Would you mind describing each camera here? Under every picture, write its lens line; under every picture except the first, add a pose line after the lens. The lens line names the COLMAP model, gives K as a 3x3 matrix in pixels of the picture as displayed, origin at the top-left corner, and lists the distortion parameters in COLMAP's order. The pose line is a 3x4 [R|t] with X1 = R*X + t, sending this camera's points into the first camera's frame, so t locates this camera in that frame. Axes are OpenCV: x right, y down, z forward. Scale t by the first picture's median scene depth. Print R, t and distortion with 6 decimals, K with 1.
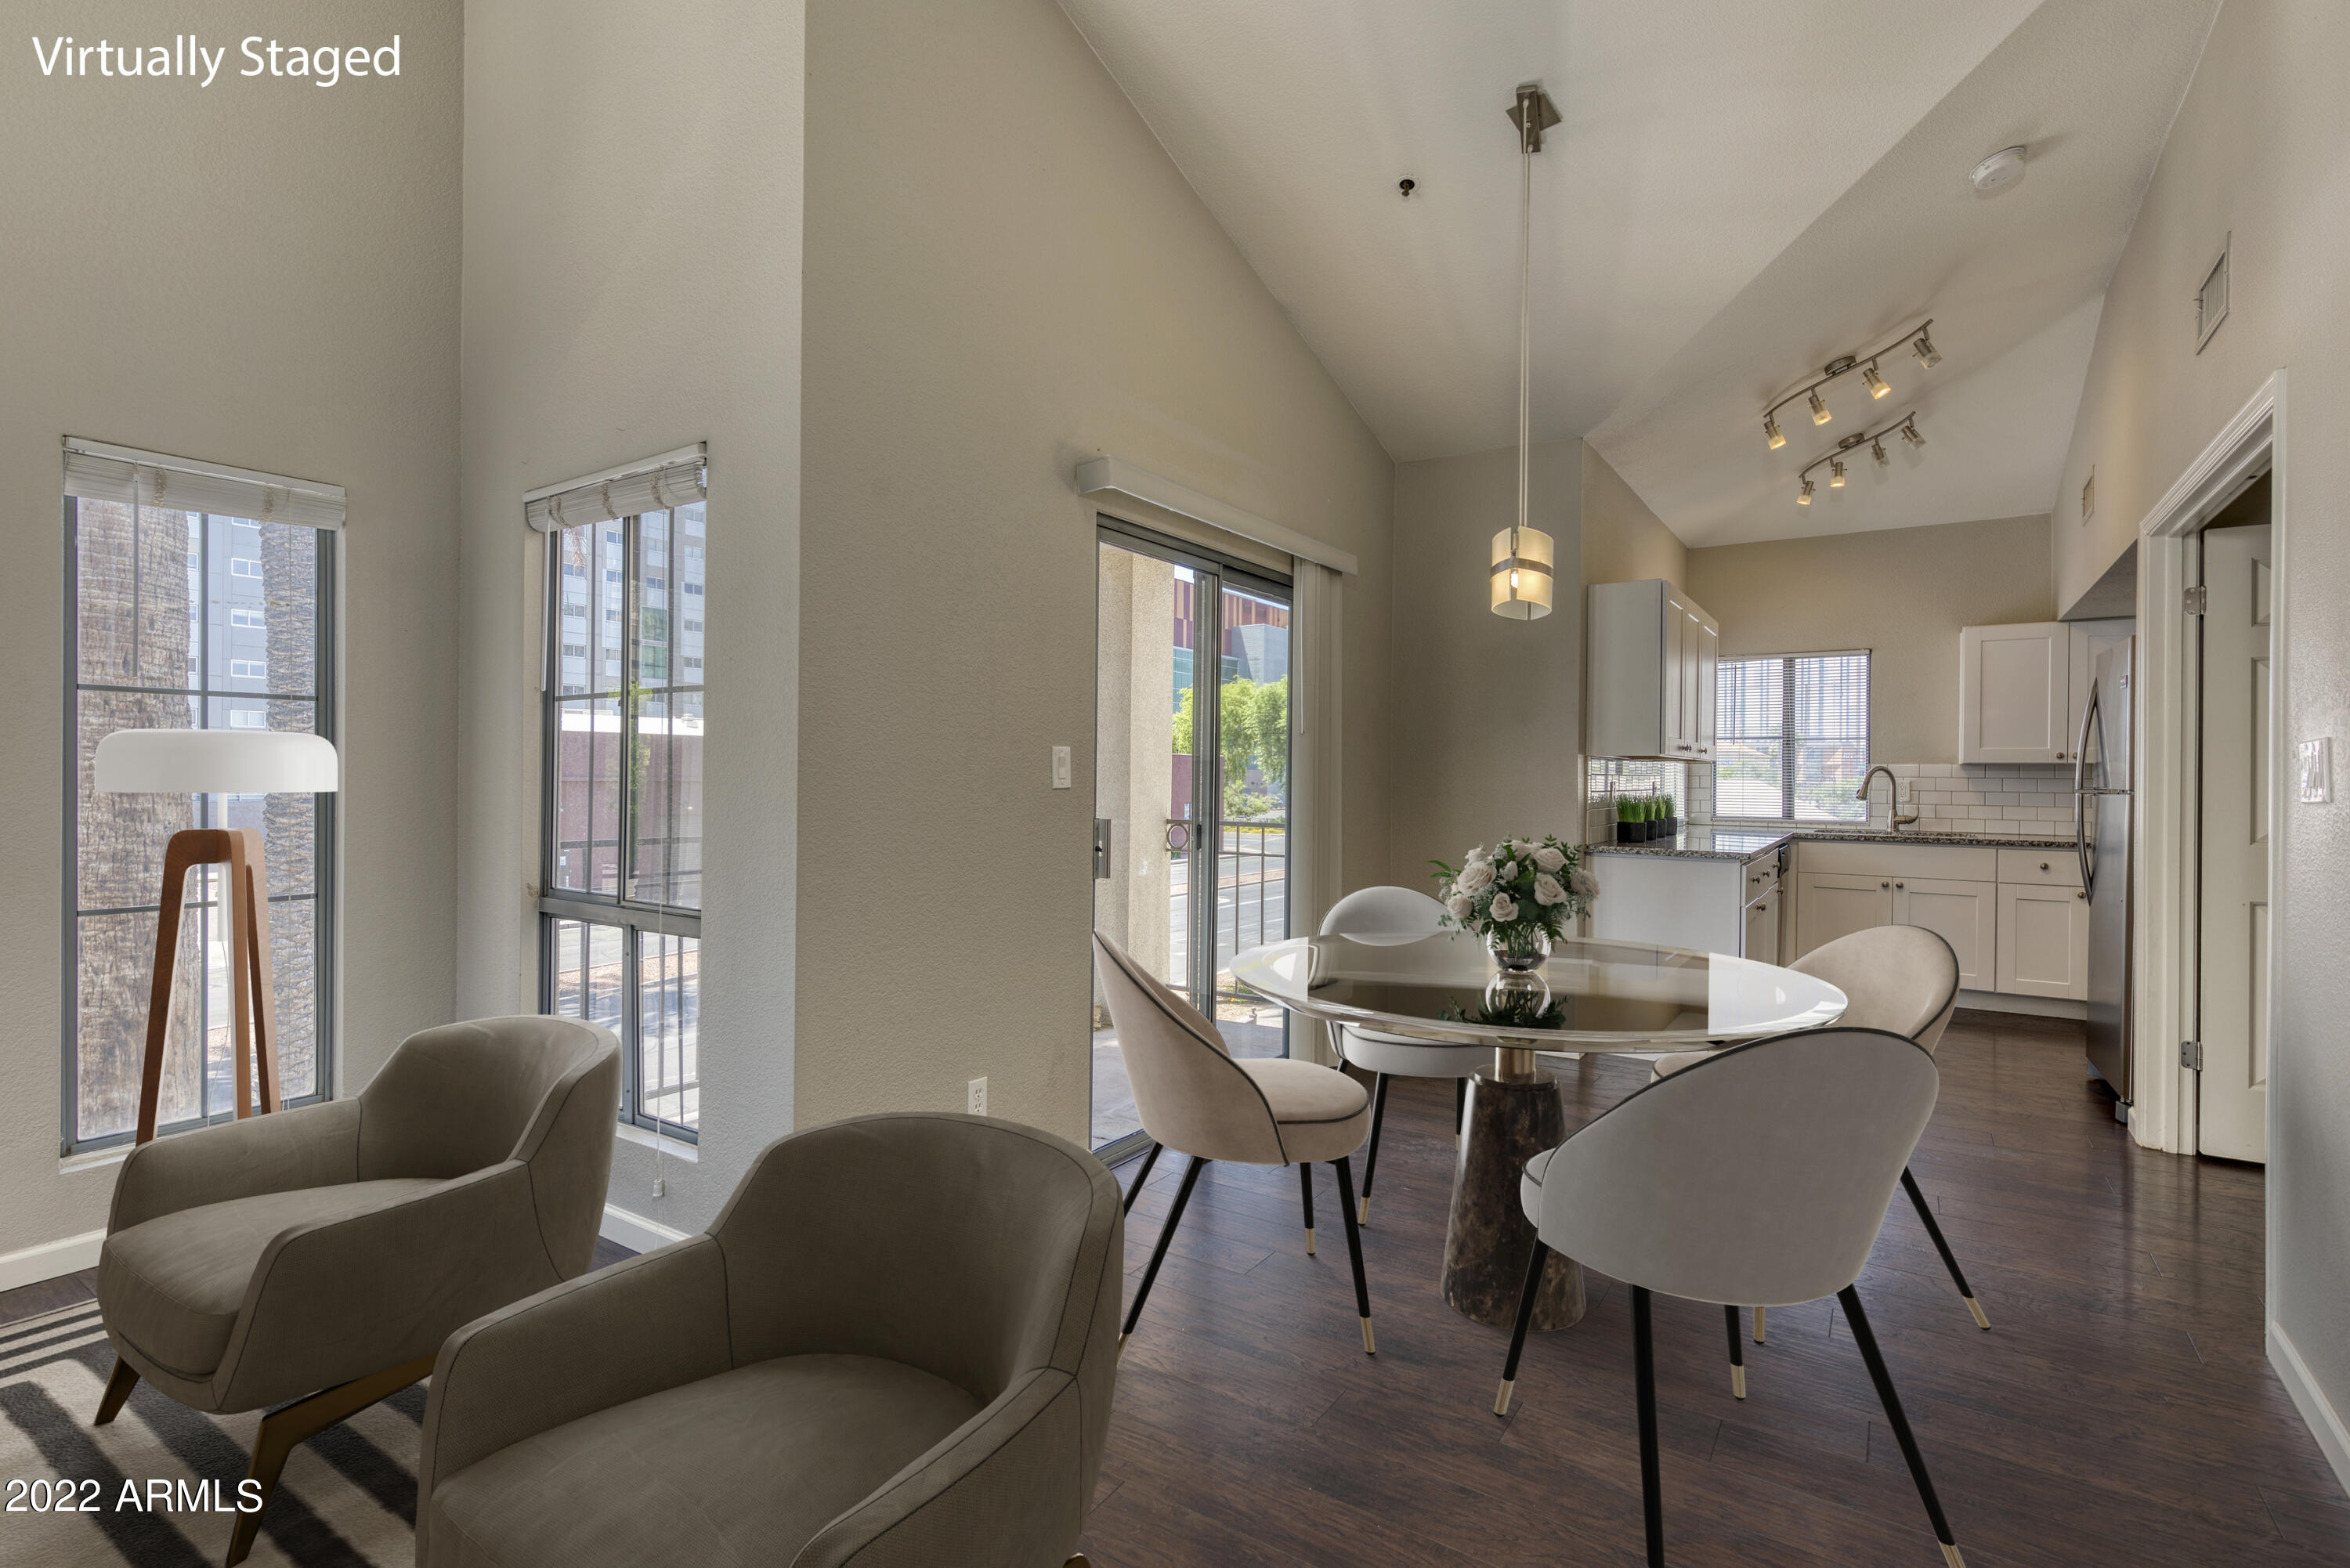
lens RADIAL K [[1104.2, 0, 1170.9], [0, 1104.2, 785.9], [0, 0, 1]] dist [0.007403, -0.001167]
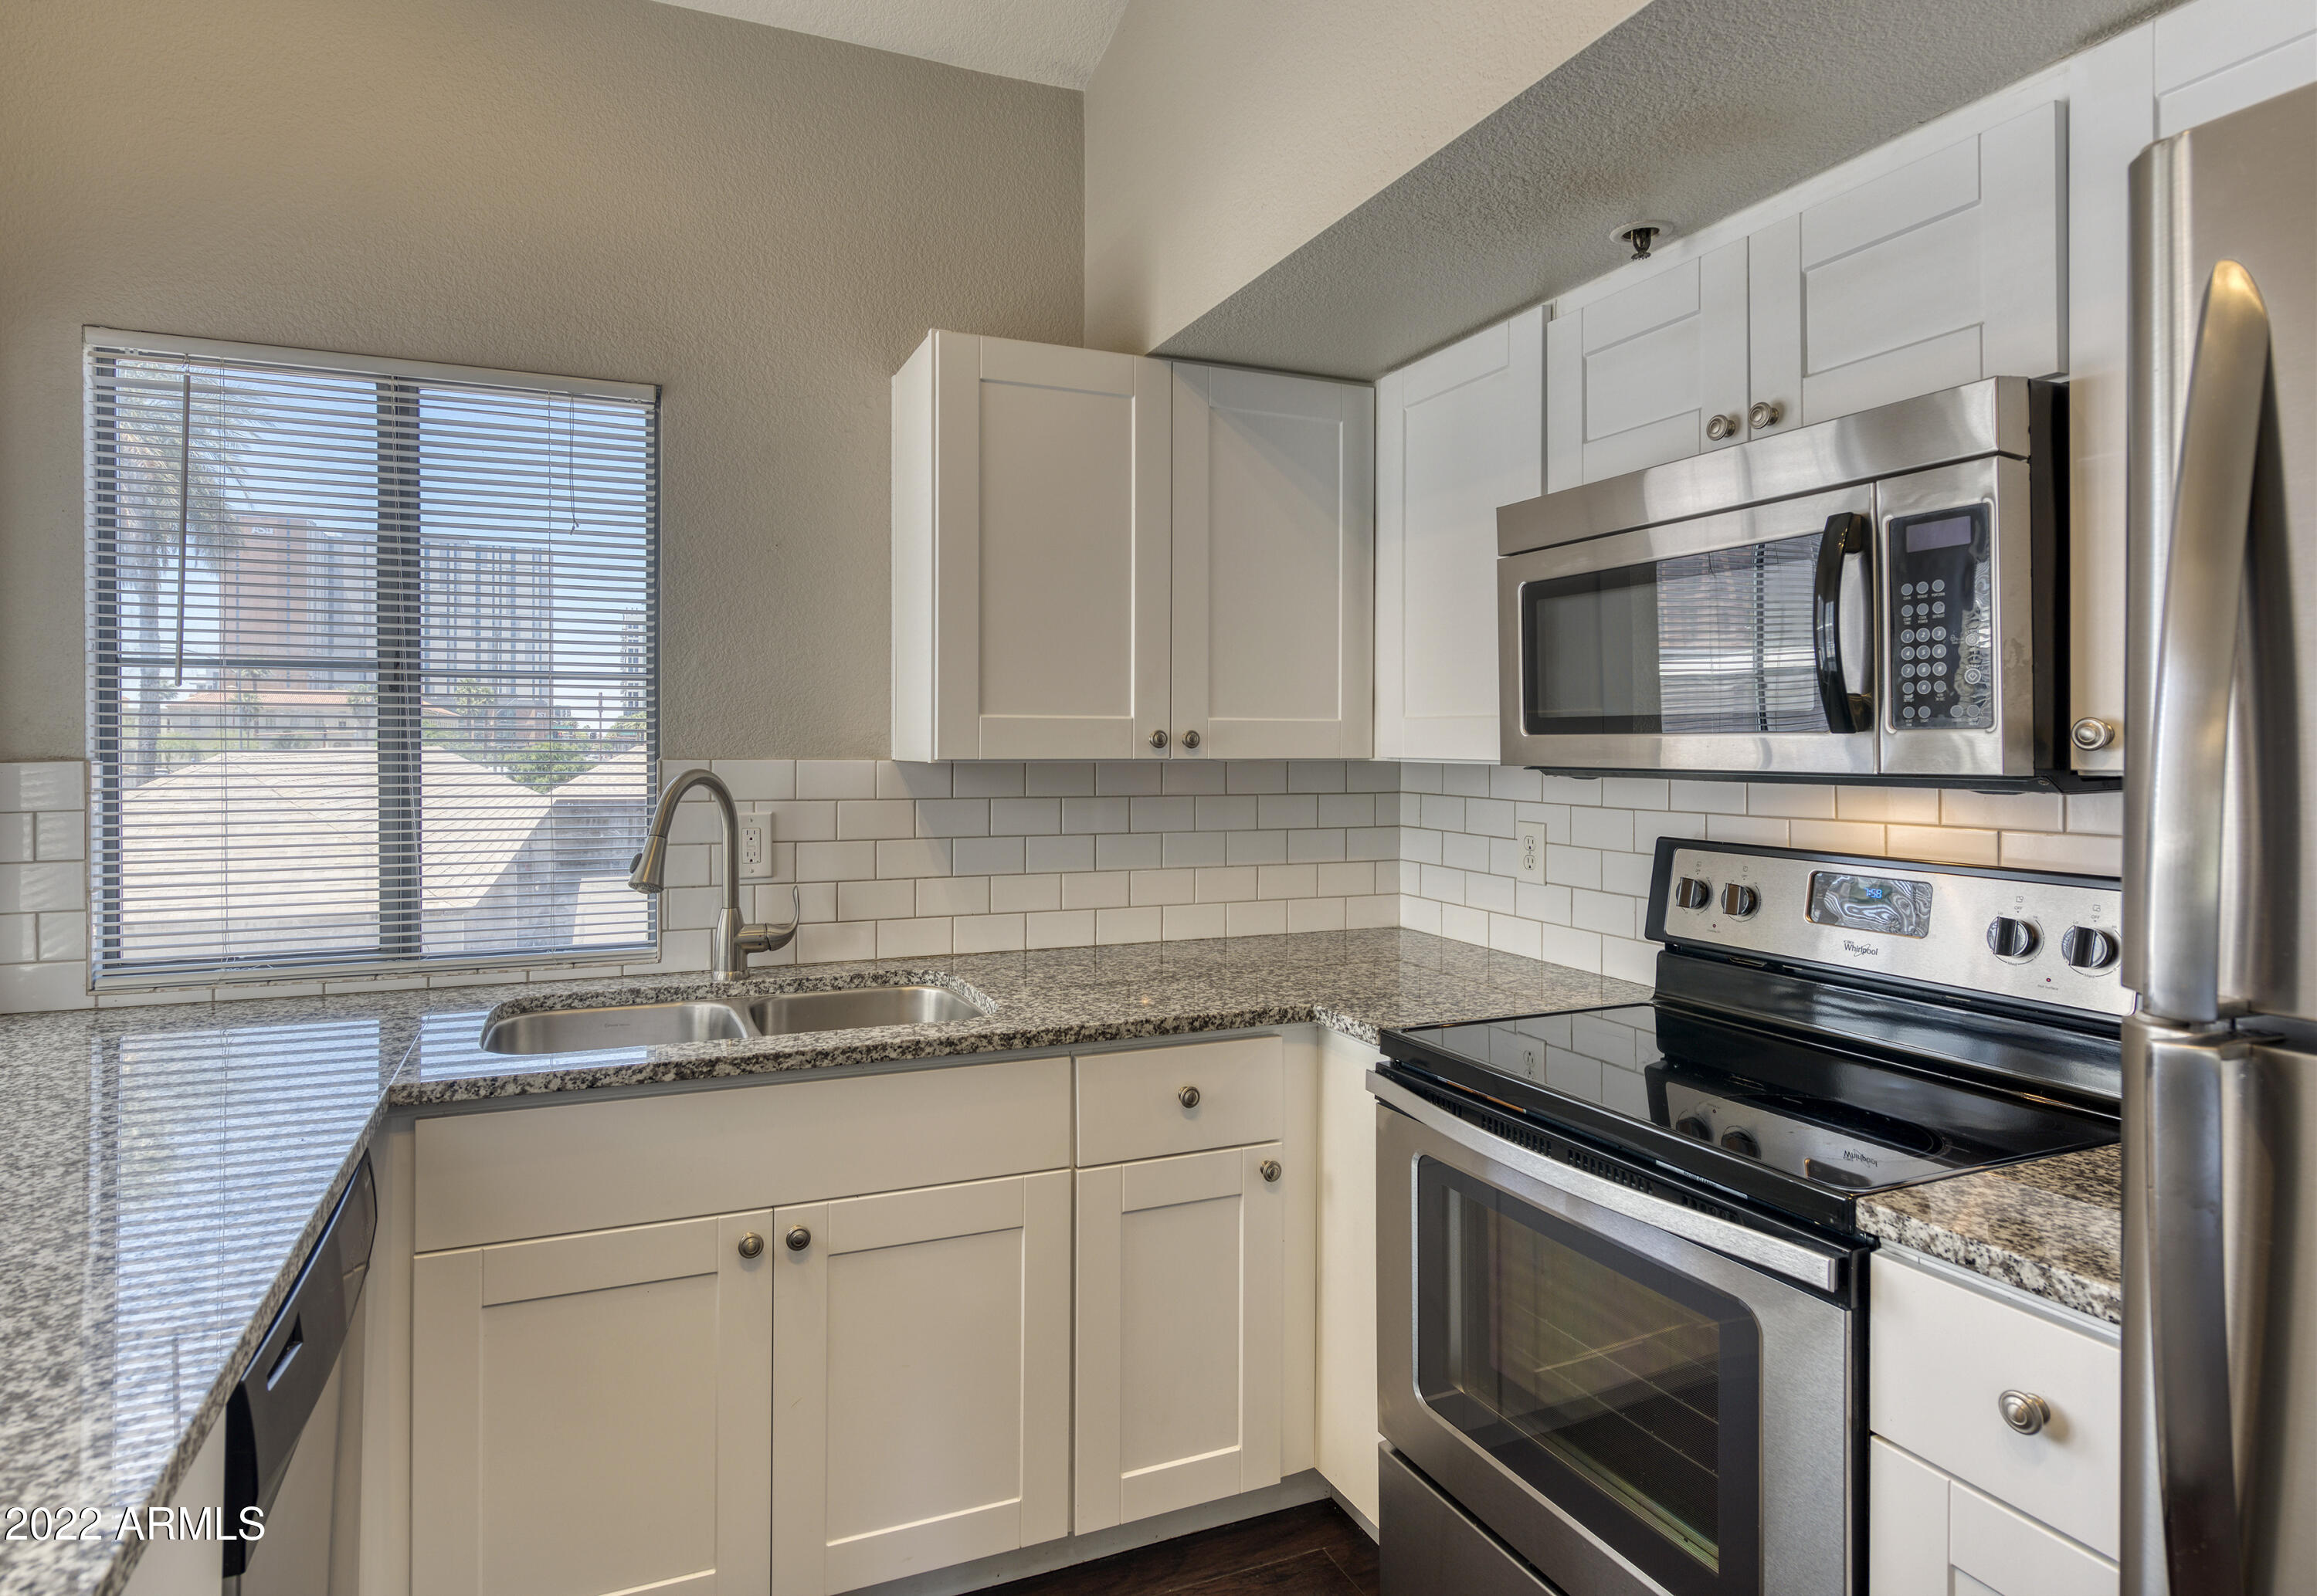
lens RADIAL K [[1195.6, 0, 1065.8], [0, 1195.6, 741.7], [0, 0, 1]] dist [-0.001324, -0.001402]
pose [[0.568377, -0.008748, 0.822722, 0.855172], [0.009060, 0.999949, 0.004373, -0.051028], [-0.822718, 0.004969, 0.568428, 1.454848]]
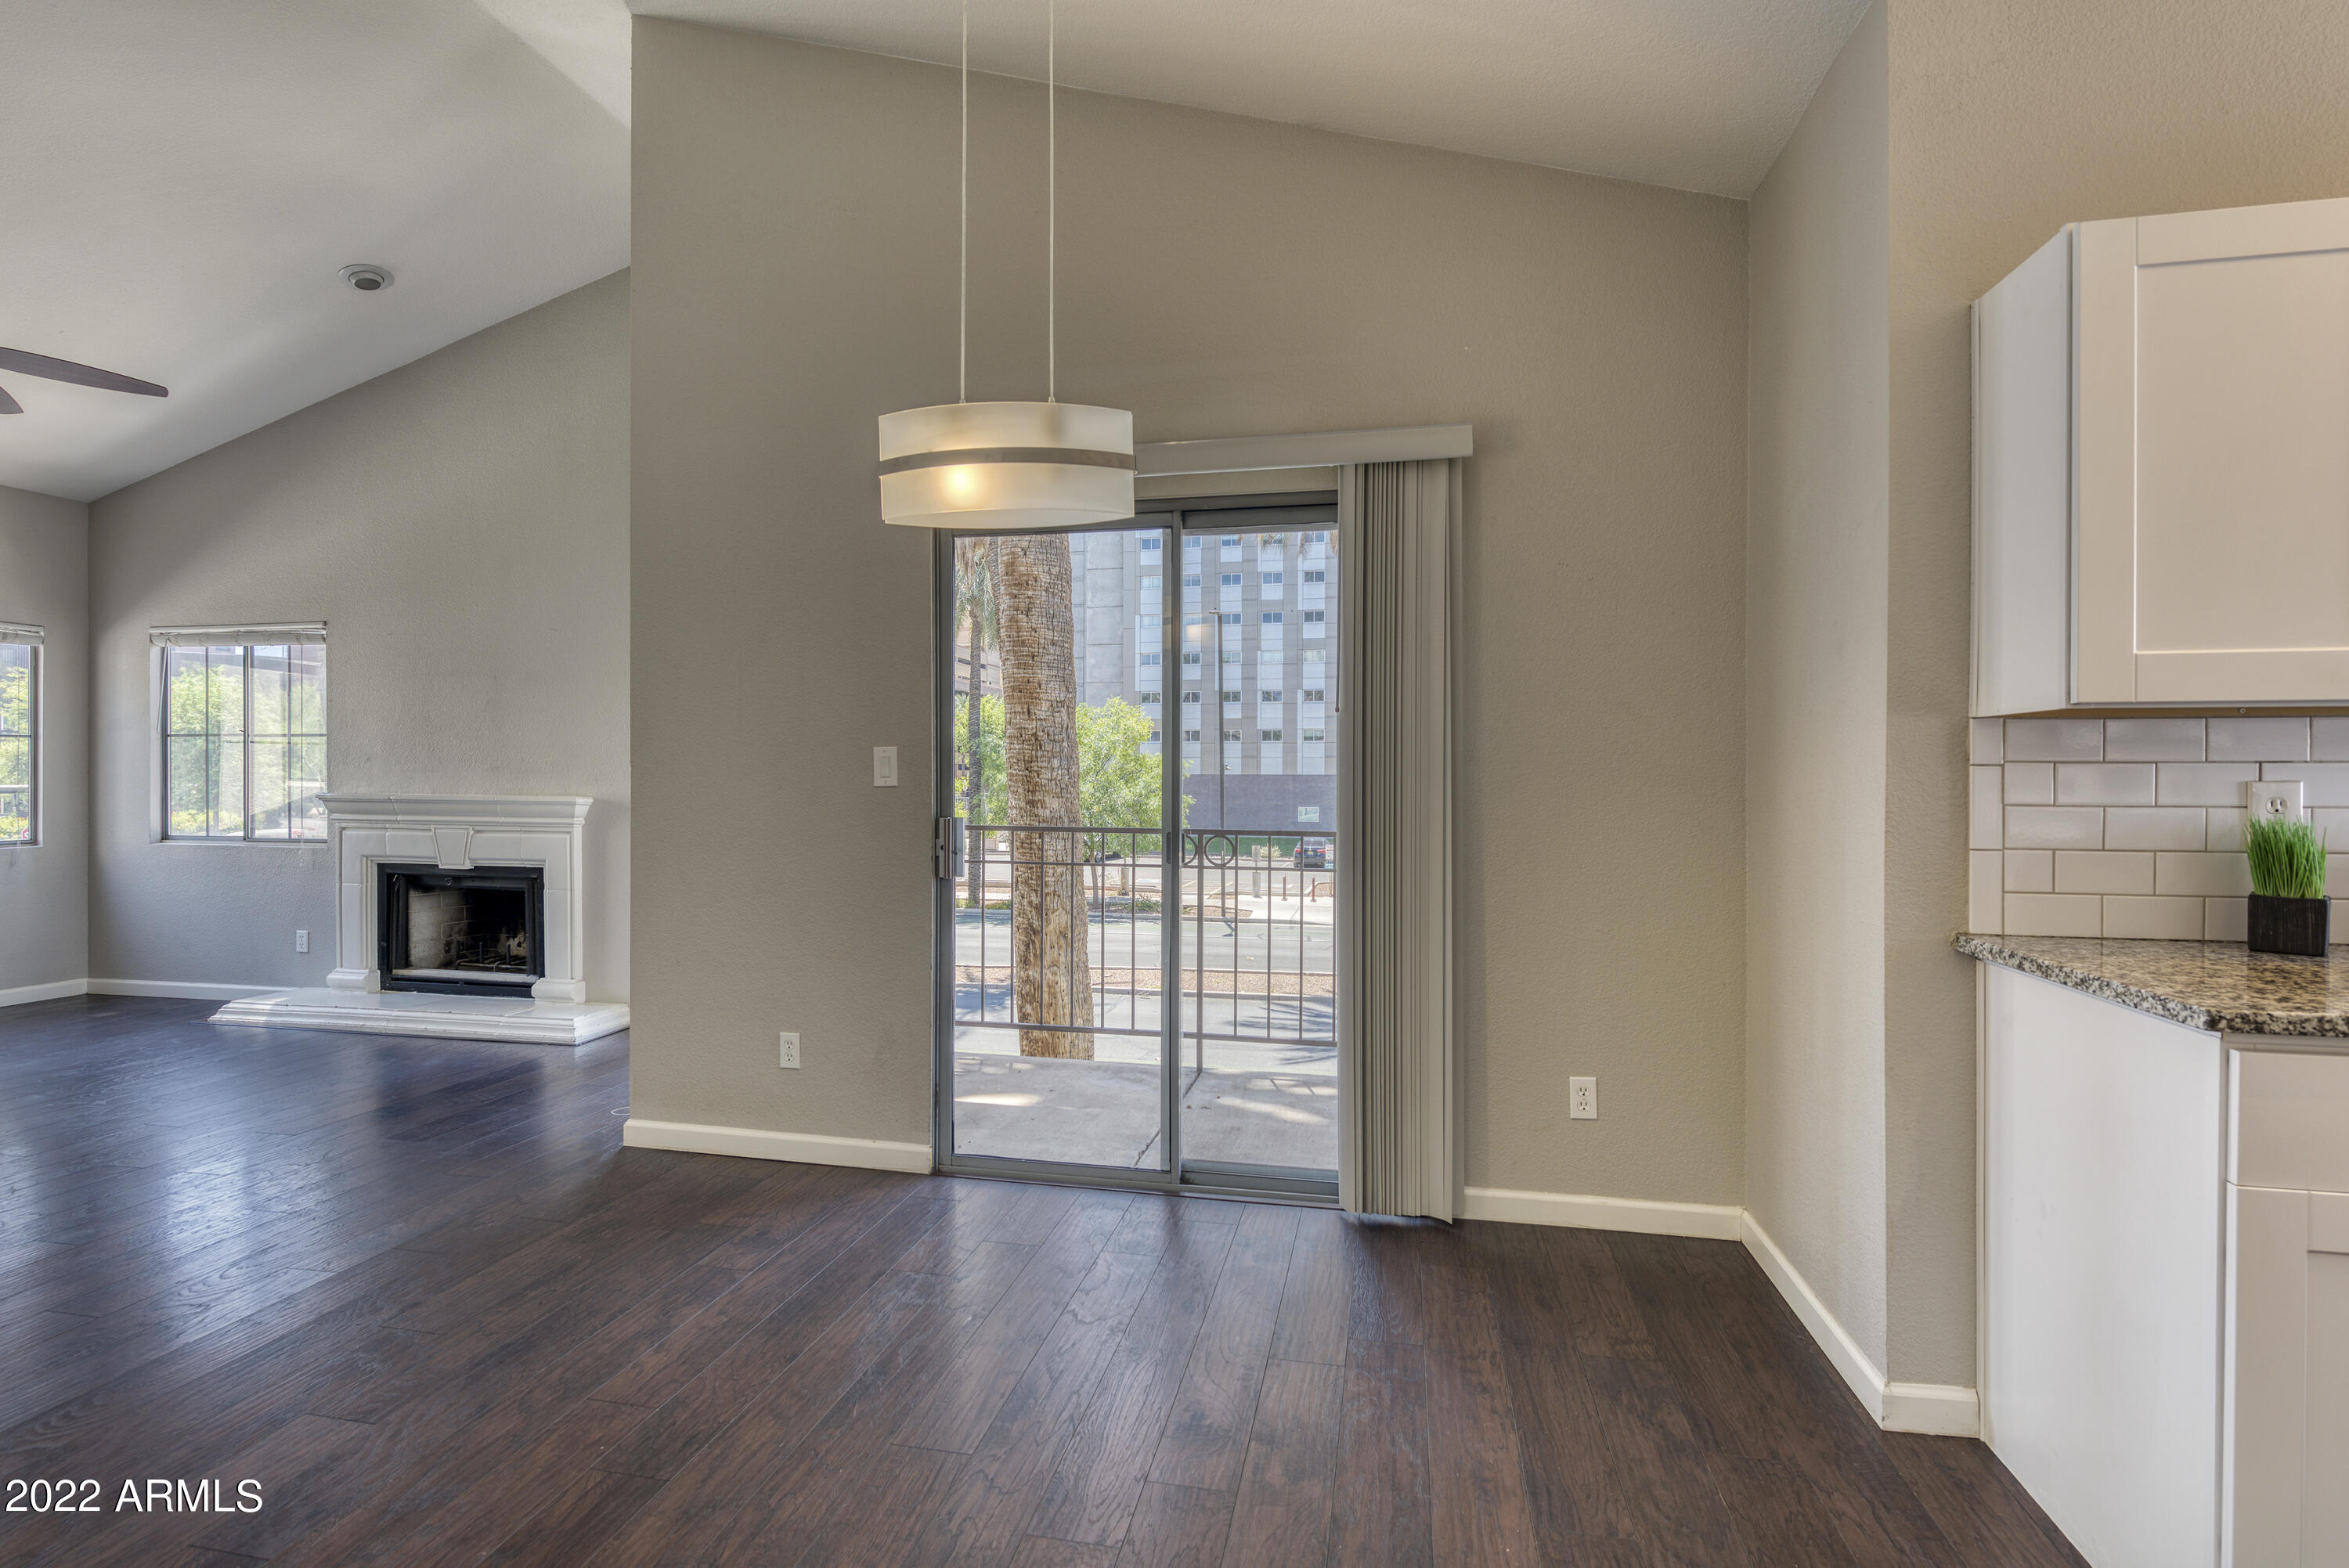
lens RADIAL K [[1104.0, 0, 1177.6], [0, 1104.0, 773.2], [0, 0, 1]] dist [0.004243, -0.002387]
pose [[0.378915, -0.008159, -0.925395, 0.972668], [-0.007191, 0.999905, -0.011760, -0.000872], [0.925403, 0.011111, 0.378821, 0.853102]]
